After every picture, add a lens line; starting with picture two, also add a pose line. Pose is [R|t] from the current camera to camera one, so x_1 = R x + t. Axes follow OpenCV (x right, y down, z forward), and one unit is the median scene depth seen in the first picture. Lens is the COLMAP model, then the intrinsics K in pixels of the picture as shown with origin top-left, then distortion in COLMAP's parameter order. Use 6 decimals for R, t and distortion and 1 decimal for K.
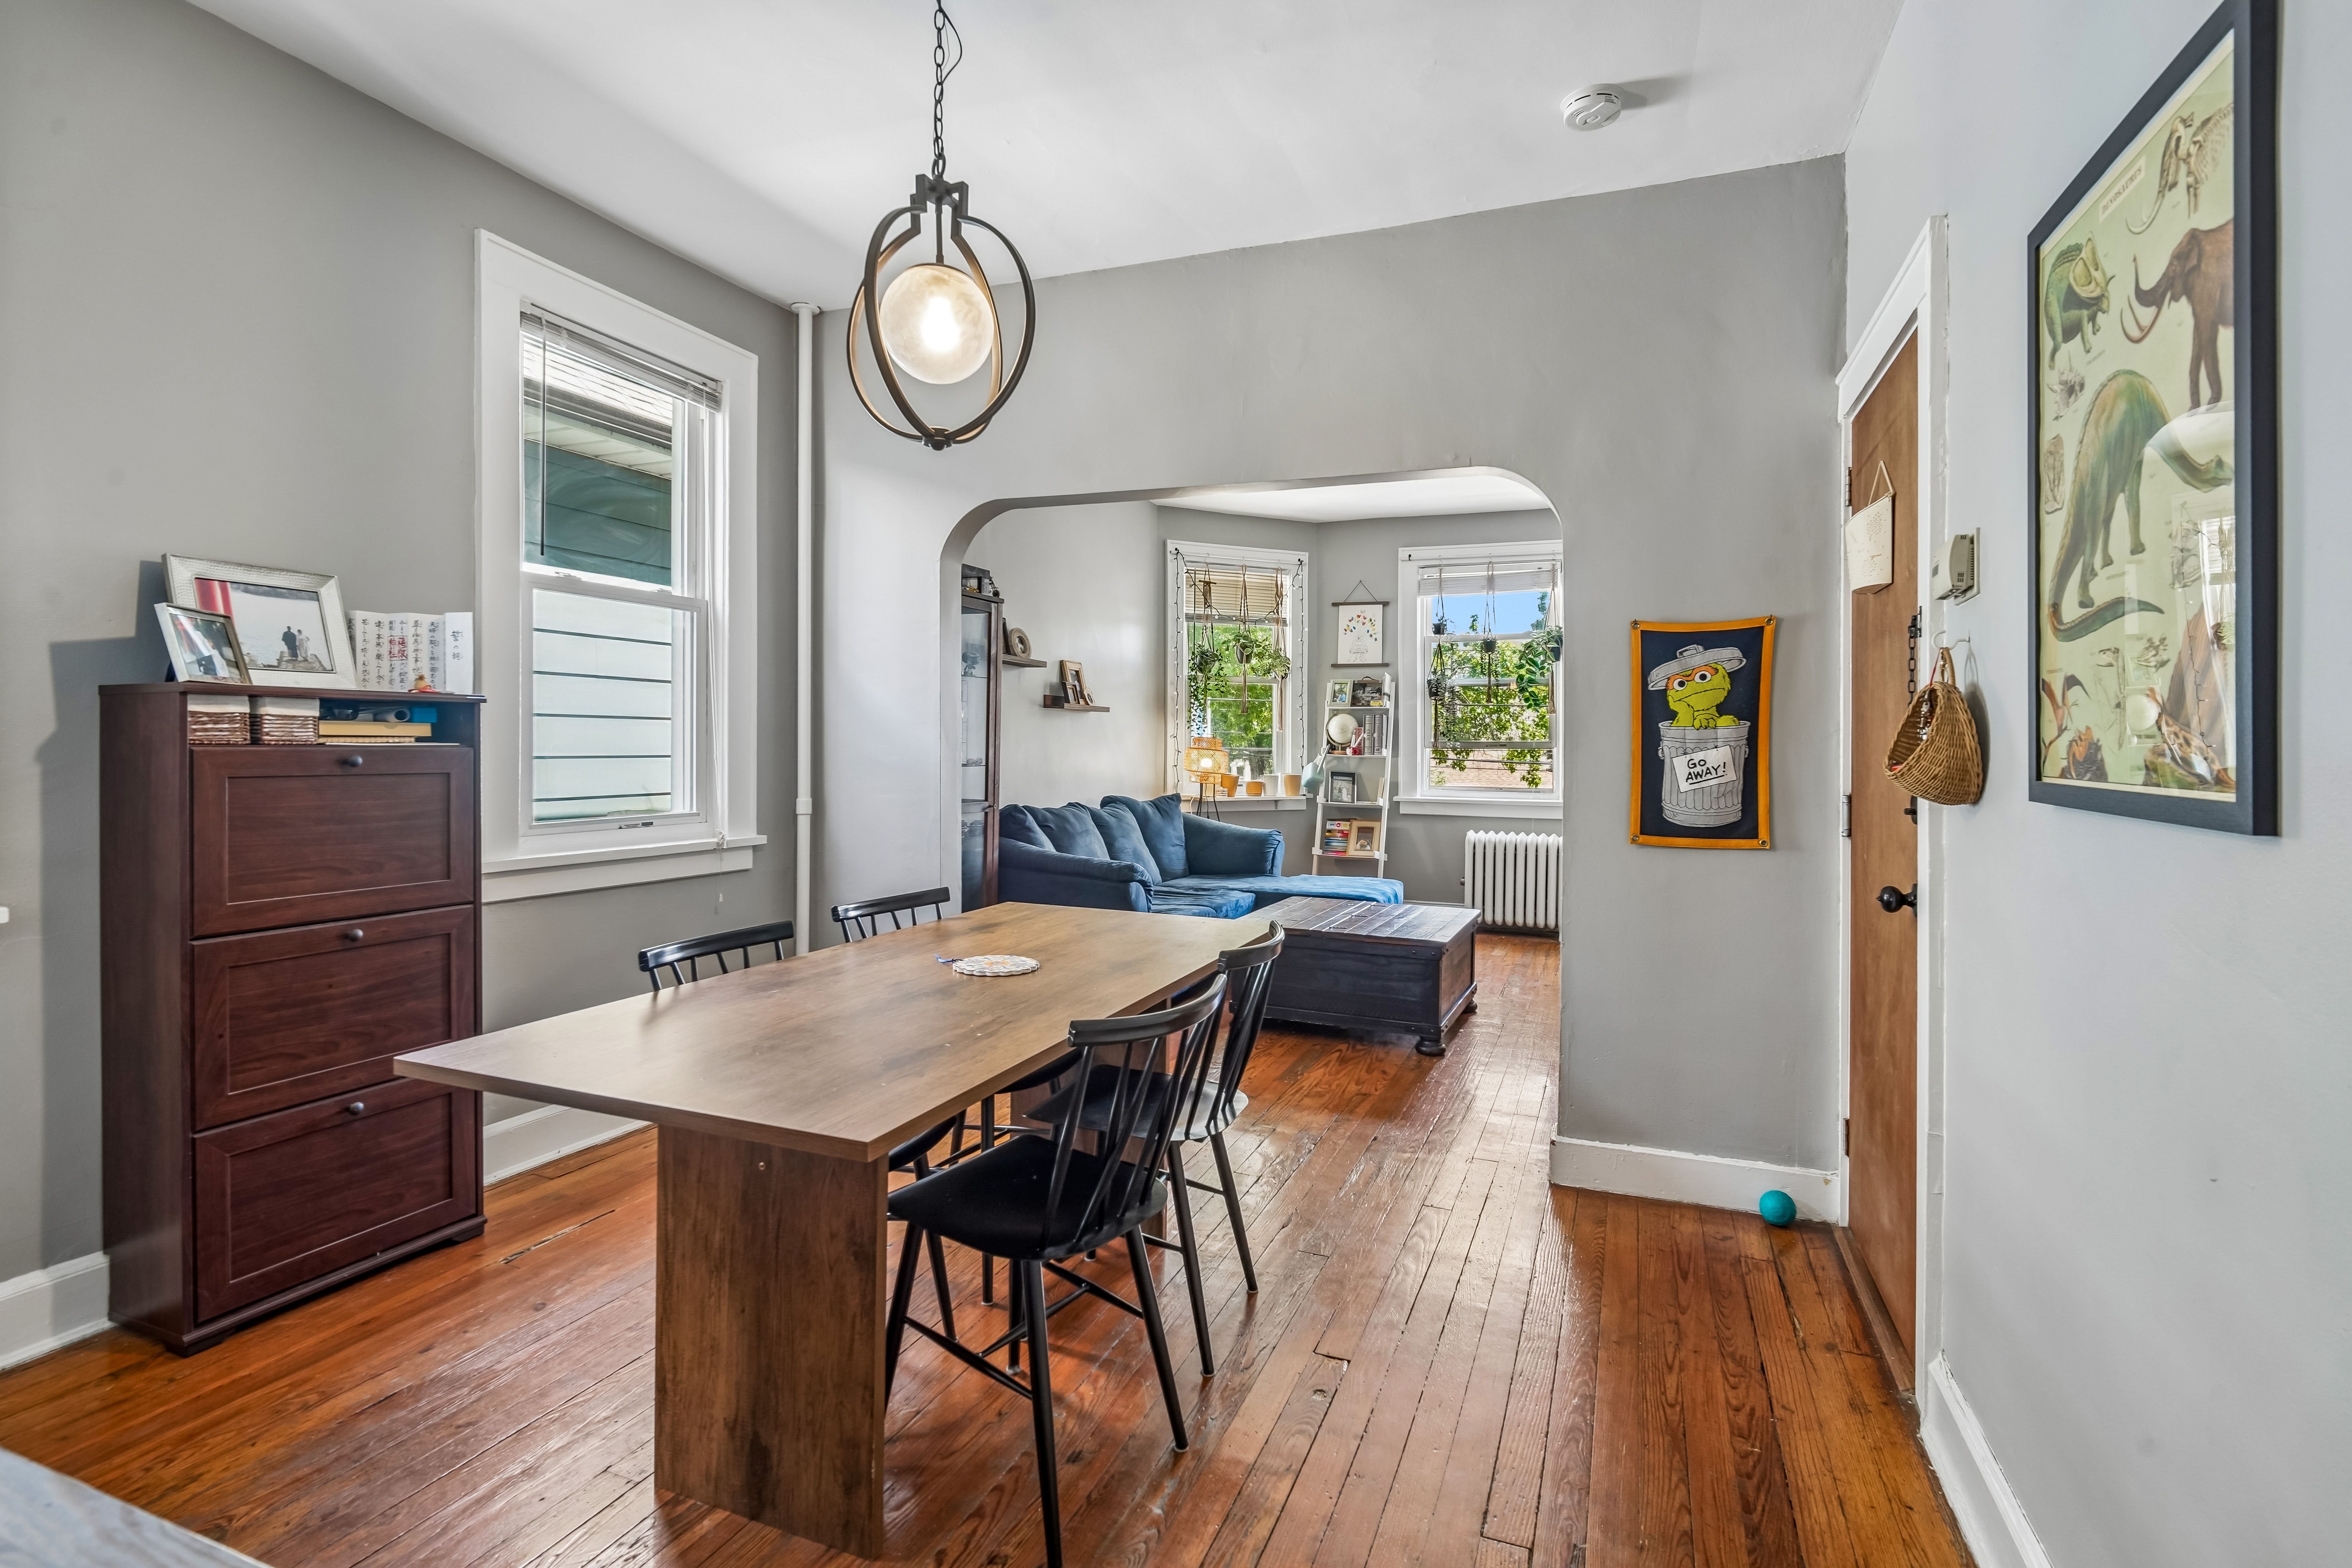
lens RADIAL K [[1107.9, 0, 1186.3], [0, 1107.9, 753.2], [0, 0, 1]] dist [0.009481, -0.009089]
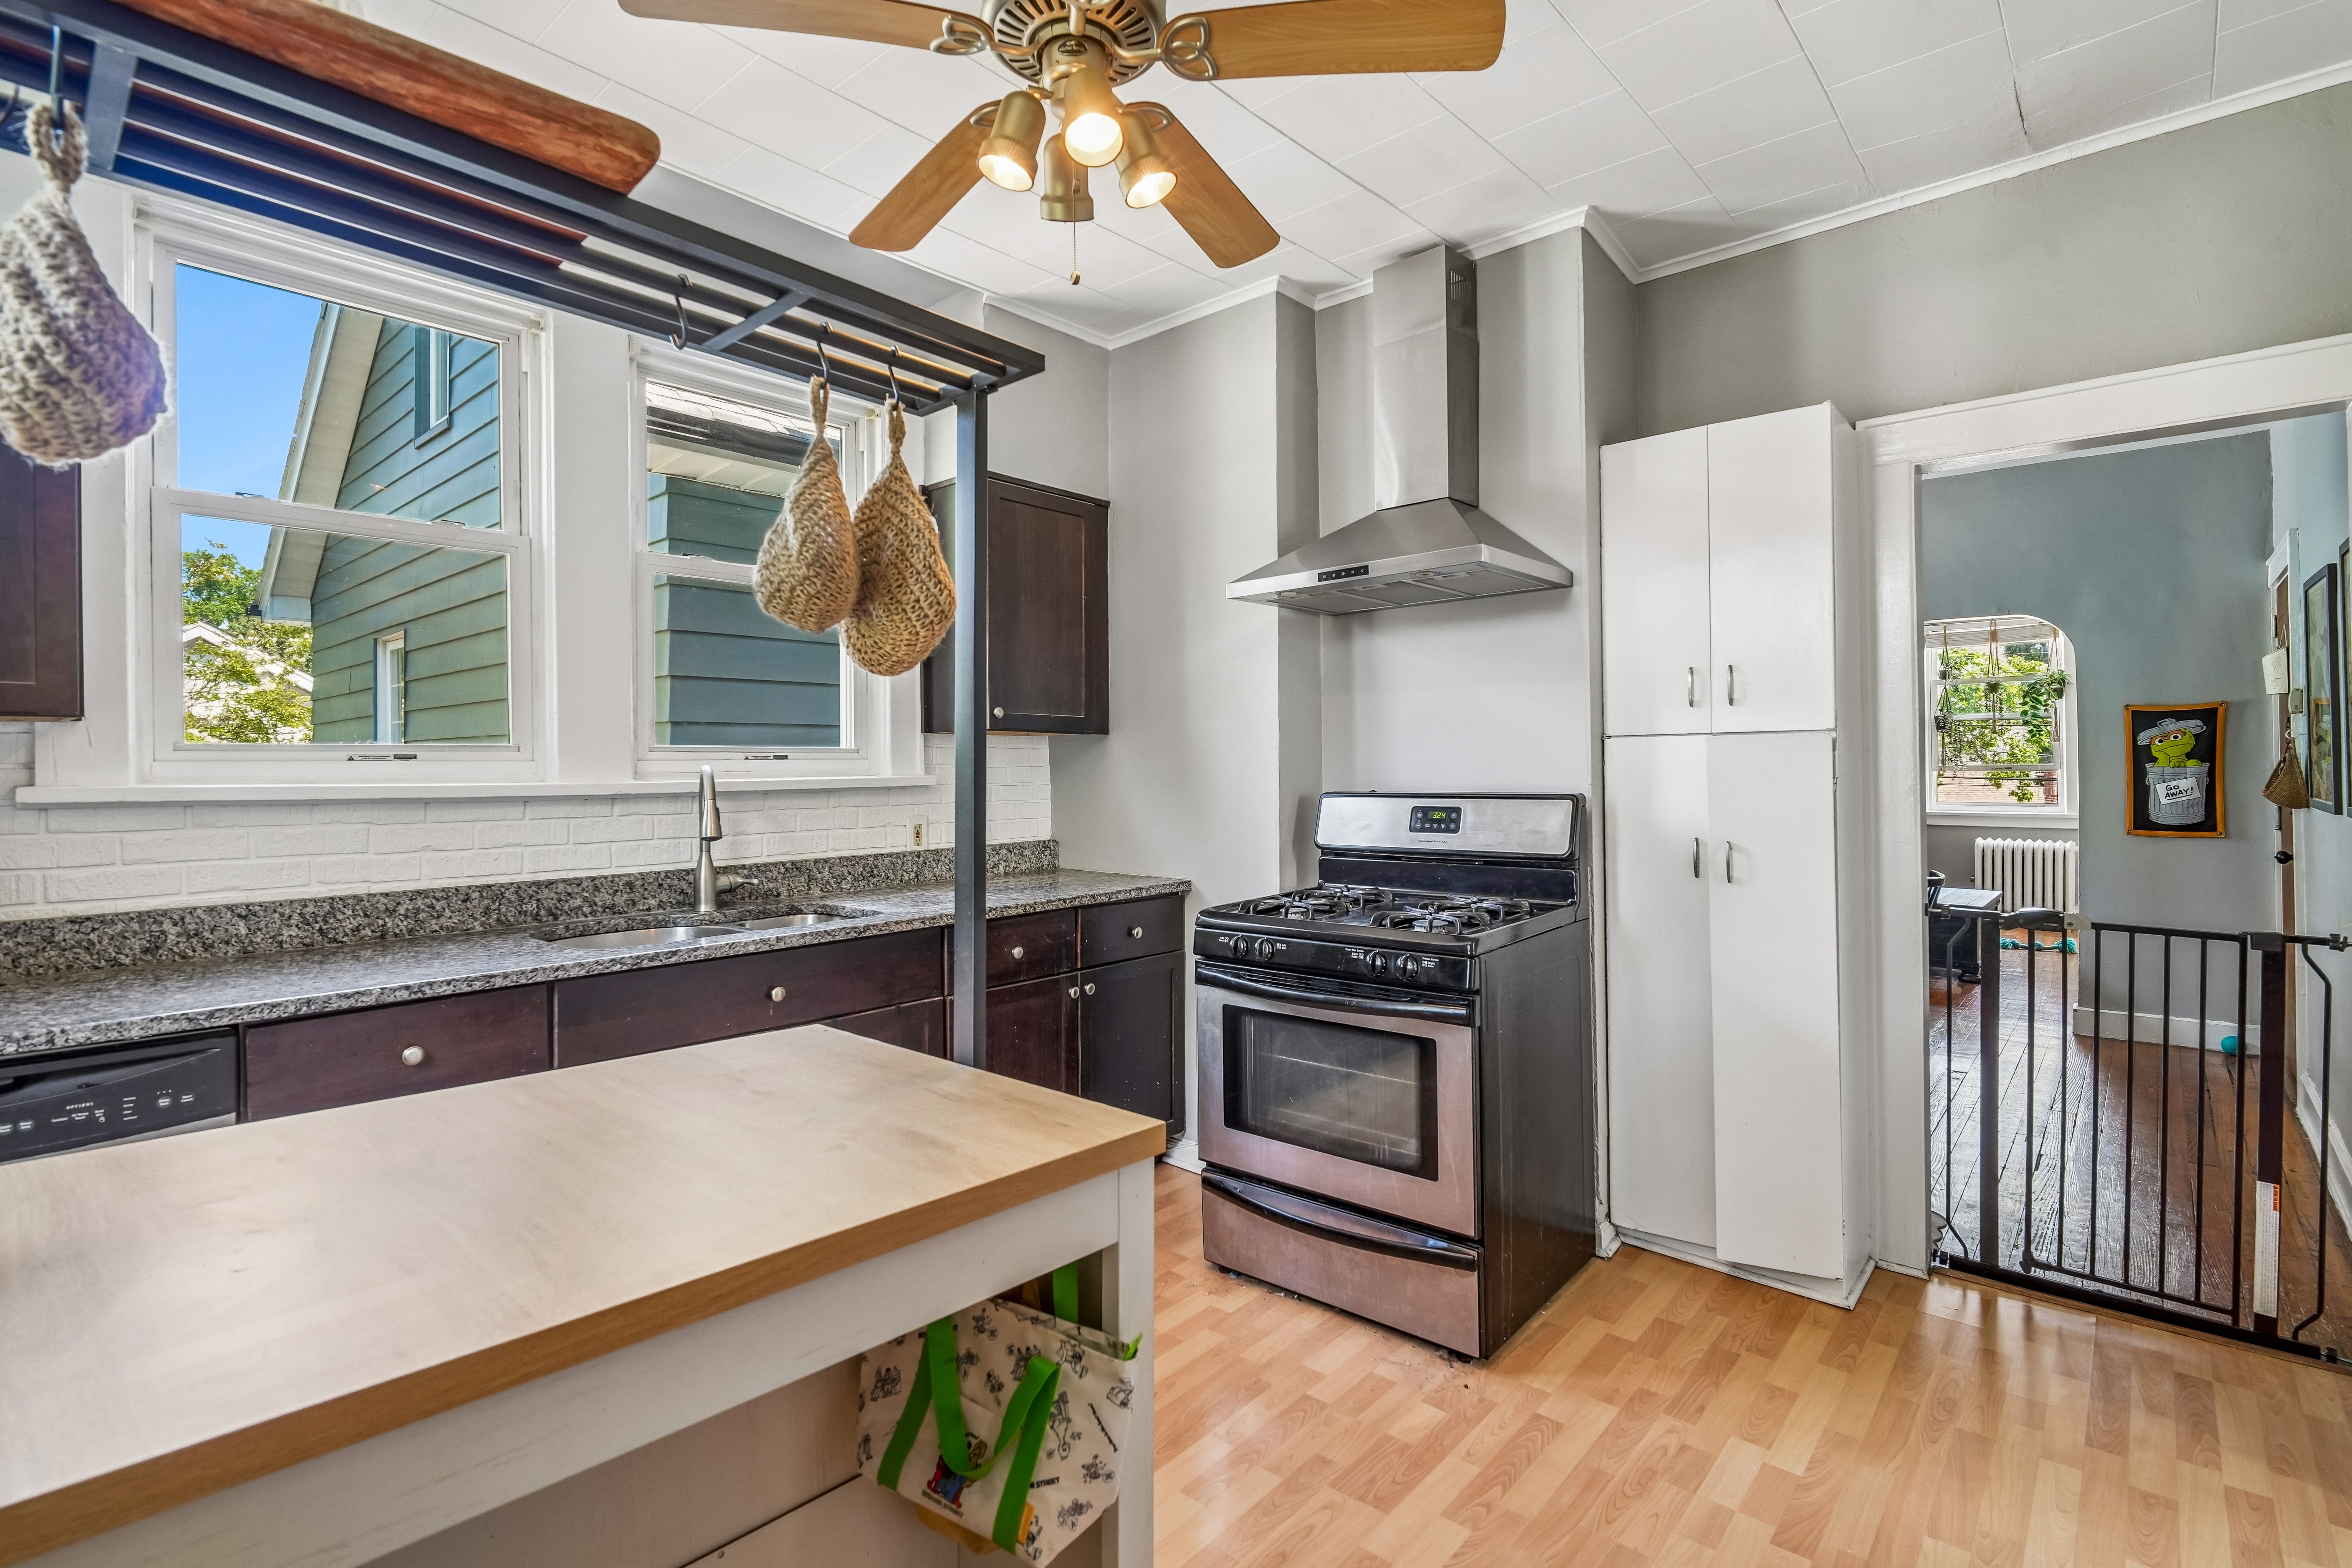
lens RADIAL K [[1107.9, 0, 1177.9], [0, 1107.9, 764.5], [0, 0, 1]] dist [0.009481, -0.009089]
pose [[0.943119, -0.014848, -0.332125, -0.184425], [0.012946, 0.999885, -0.007941, -0.014377], [0.332205, 0.003189, 0.943202, -0.496691]]
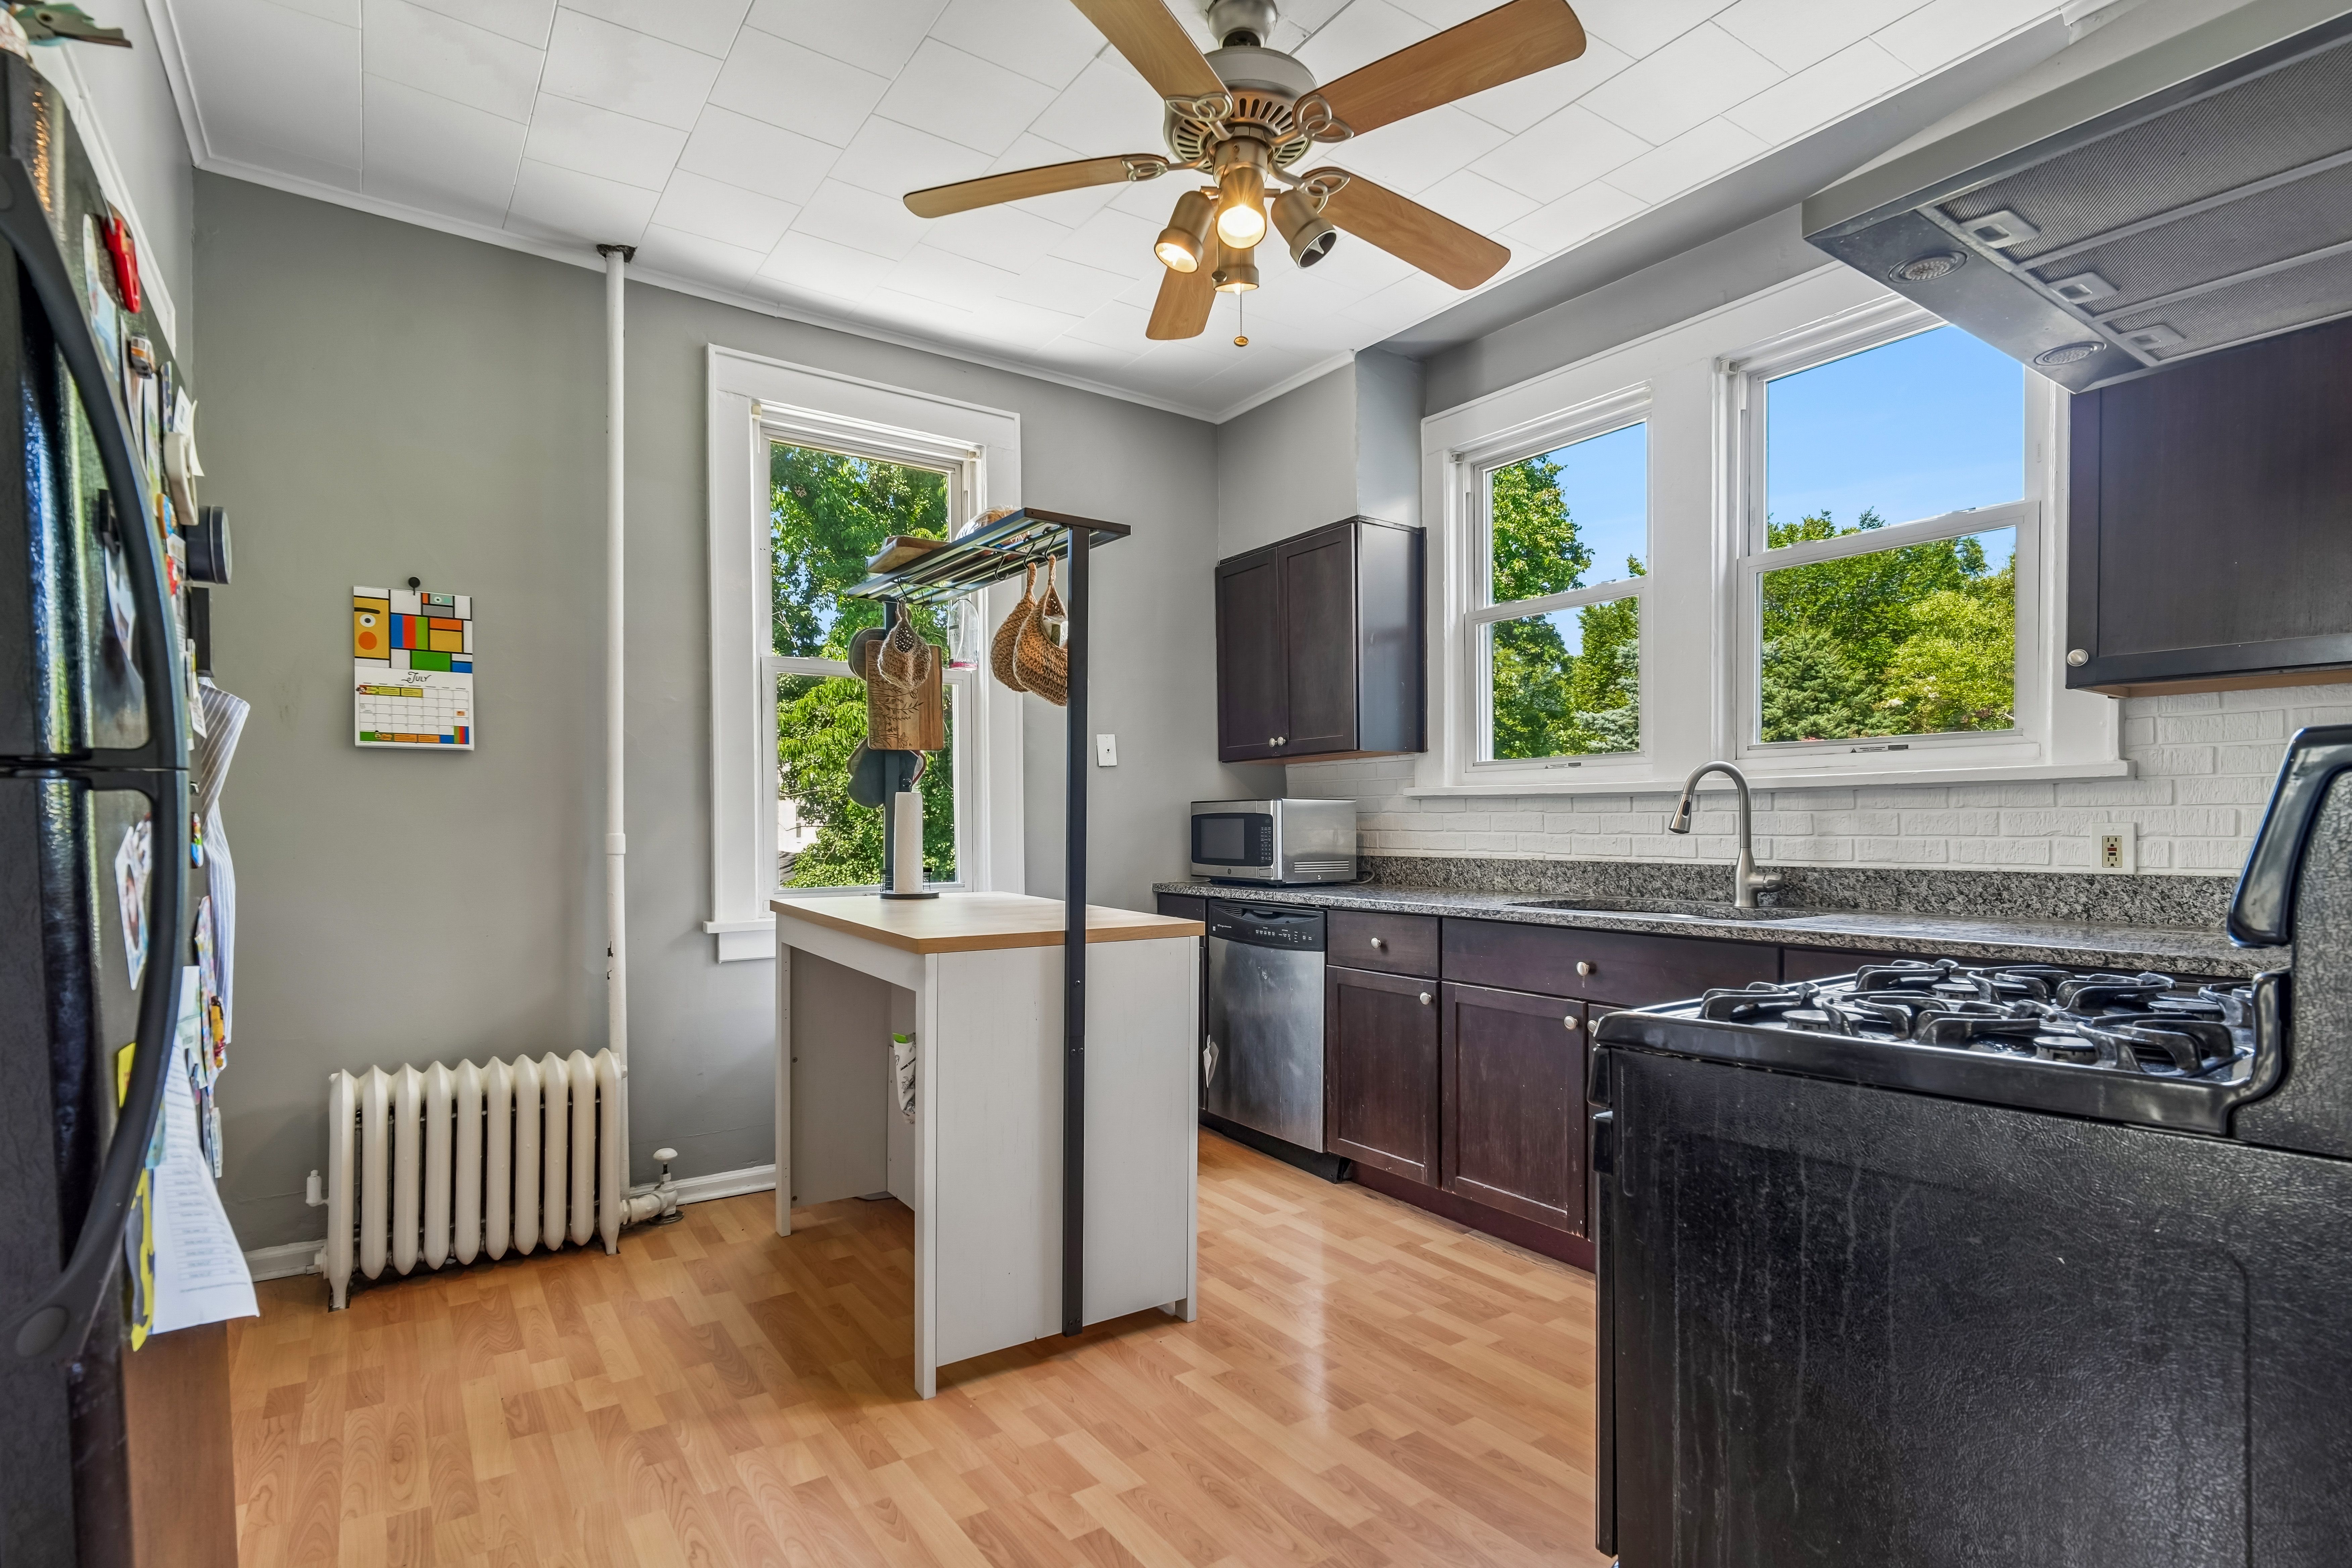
lens RADIAL K [[1107.9, 0, 1145.8], [0, 1107.9, 834.4], [0, 0, 1]] dist [0.009481, -0.009089]
pose [[-0.544533, 0.004557, -0.838727, -0.013723], [-0.003679, 0.999963, 0.007822, 0.005793], [0.838731, 0.007345, -0.544496, -0.114171]]
